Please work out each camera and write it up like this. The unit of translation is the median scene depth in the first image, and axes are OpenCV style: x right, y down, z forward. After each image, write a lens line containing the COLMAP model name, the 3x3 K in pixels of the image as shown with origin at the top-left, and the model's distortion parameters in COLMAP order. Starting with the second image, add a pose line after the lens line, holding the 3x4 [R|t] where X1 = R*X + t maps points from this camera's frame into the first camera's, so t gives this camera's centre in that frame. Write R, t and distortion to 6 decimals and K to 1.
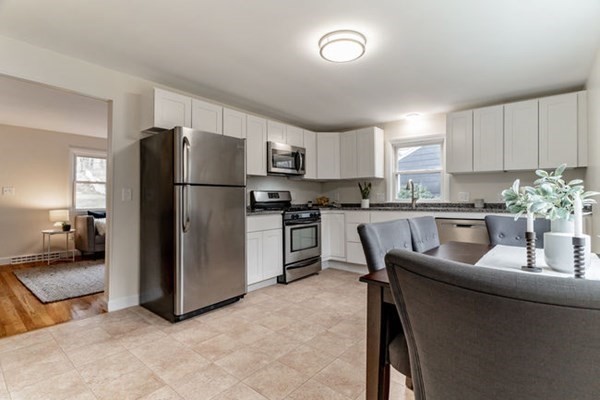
lens RADIAL K [[294.1, 0, 317.0], [0, 294.1, 196.7], [0, 0, 1]] dist [0.002608, -0.001049]
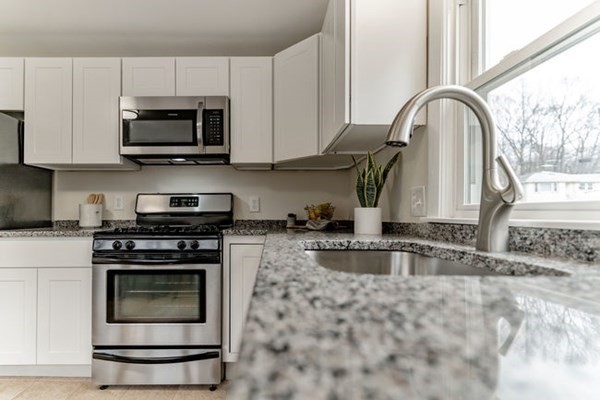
lens RADIAL K [[294.1, 0, 313.4], [0, 294.1, 210.3], [0, 0, 1]] dist [0.002608, -0.001049]
pose [[0.617475, -0.001981, -0.786588, 0.449390], [0.006891, 0.999972, 0.002890, 0.012615], [0.786560, -0.007205, 0.617472, 0.919166]]
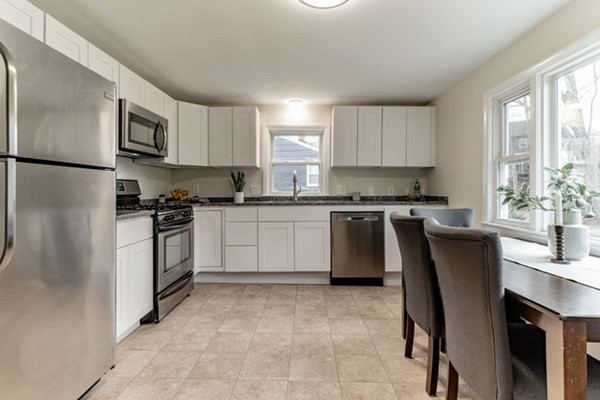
lens RADIAL K [[294.1, 0, 308.4], [0, 294.1, 189.3], [0, 0, 1]] dist [0.002608, -0.001049]
pose [[0.791615, 0.006348, 0.610987, -0.224998], [-0.007367, 0.999973, -0.000844, -0.000277], [-0.610976, -0.003833, 0.791640, 0.262677]]
